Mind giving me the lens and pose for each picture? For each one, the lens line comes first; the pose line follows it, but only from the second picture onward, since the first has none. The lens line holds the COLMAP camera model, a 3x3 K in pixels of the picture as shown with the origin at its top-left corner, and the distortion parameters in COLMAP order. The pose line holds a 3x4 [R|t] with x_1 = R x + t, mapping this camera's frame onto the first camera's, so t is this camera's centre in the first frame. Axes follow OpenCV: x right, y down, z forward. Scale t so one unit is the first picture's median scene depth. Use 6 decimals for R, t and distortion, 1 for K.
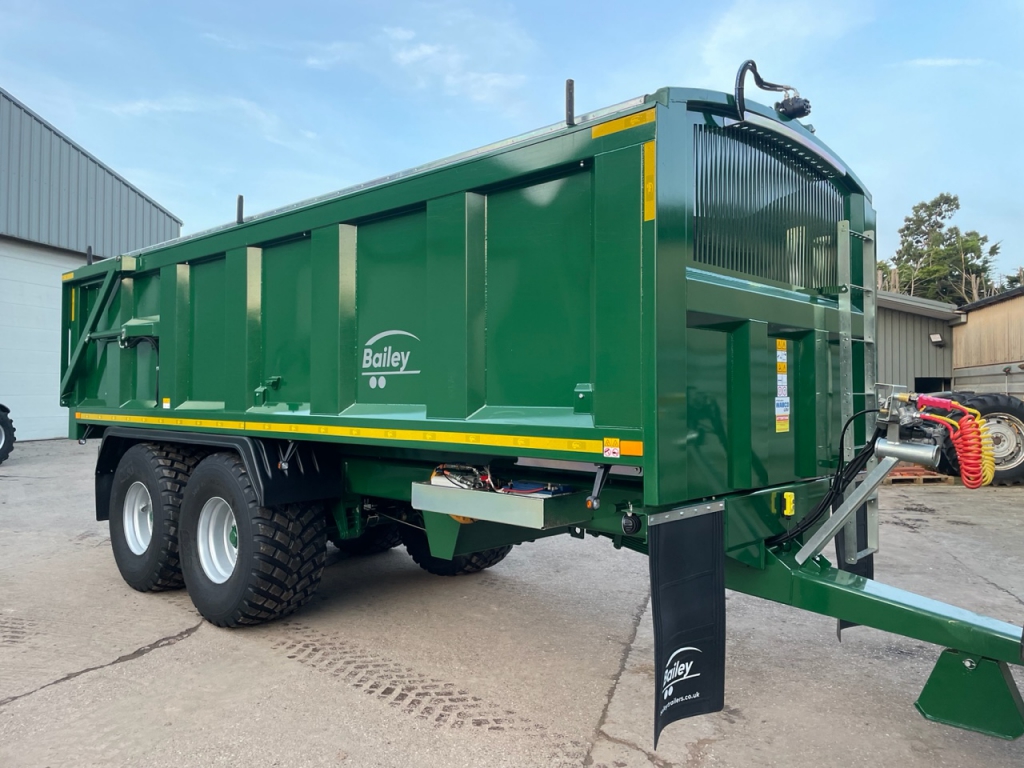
lens RADIAL K [[784.7, 0, 513.8], [0, 784.7, 378.3], [0, 0, 1]] dist [0.071439, -0.092004]
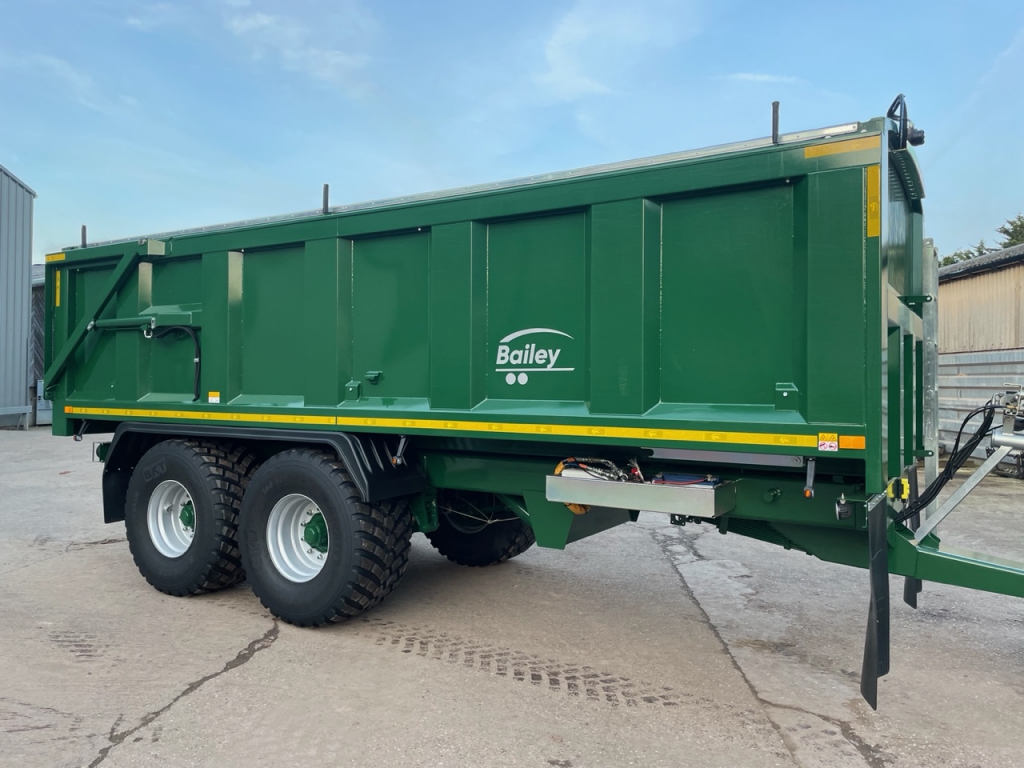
lens RADIAL K [[784.7, 0, 508.8], [0, 784.7, 381.7], [0, 0, 1]] dist [0.071439, -0.092004]
pose [[0.980701, 0.003794, 0.195477, -0.370758], [-0.007435, 0.999812, 0.017898, -0.008864], [-0.195373, -0.019006, 0.980545, 0.001124]]
